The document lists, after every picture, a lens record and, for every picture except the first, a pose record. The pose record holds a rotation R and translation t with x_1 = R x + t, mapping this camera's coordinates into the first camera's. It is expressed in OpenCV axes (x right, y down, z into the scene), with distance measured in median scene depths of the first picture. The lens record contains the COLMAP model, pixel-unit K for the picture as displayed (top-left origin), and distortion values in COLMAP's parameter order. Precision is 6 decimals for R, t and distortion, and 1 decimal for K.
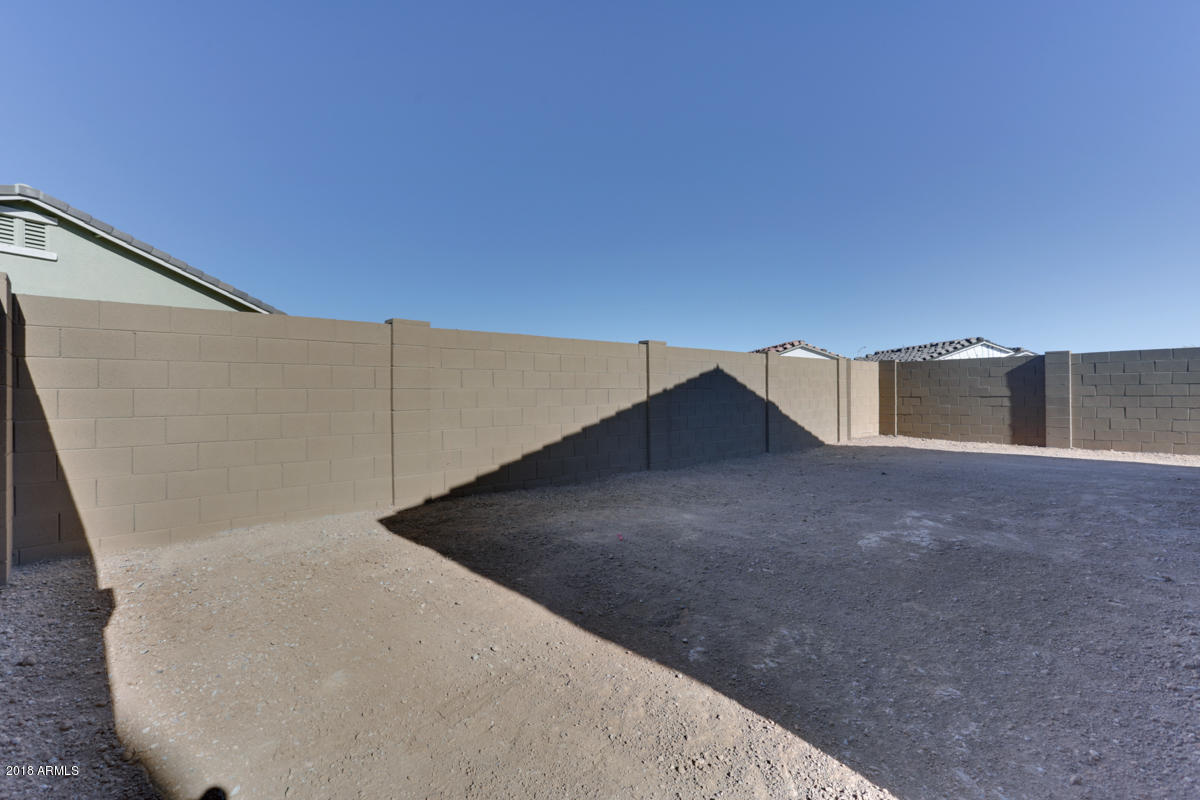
lens RADIAL K [[561.7, 0, 600.2], [0, 561.7, 375.4], [0, 0, 1]] dist [-0.043176, 0.027273]
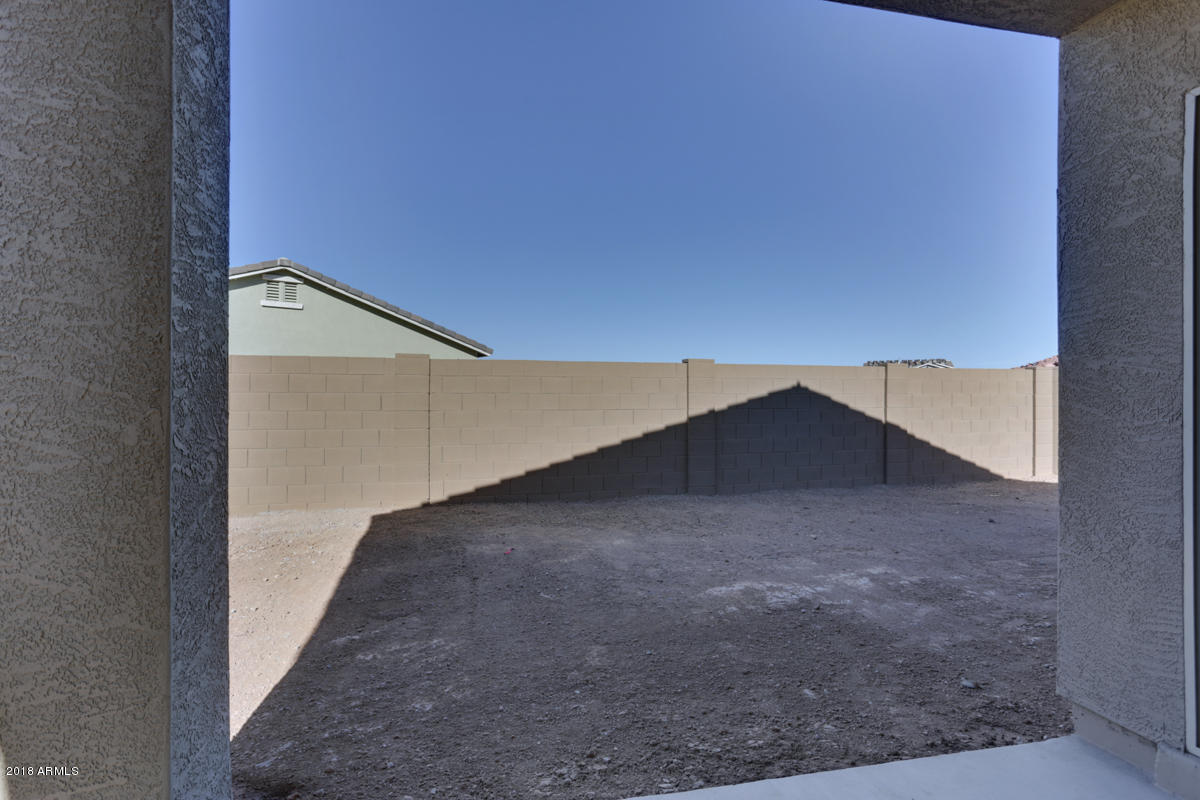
lens RADIAL K [[587.0, 0, 593.8], [0, 587.0, 396.1], [0, 0, 1]] dist [-0.059852, 0.029237]
pose [[0.896740, 0.003238, -0.442547, 0.375161], [0.006548, 0.999767, 0.020584, -0.020355], [0.442510, -0.021357, 0.896509, 0.030217]]
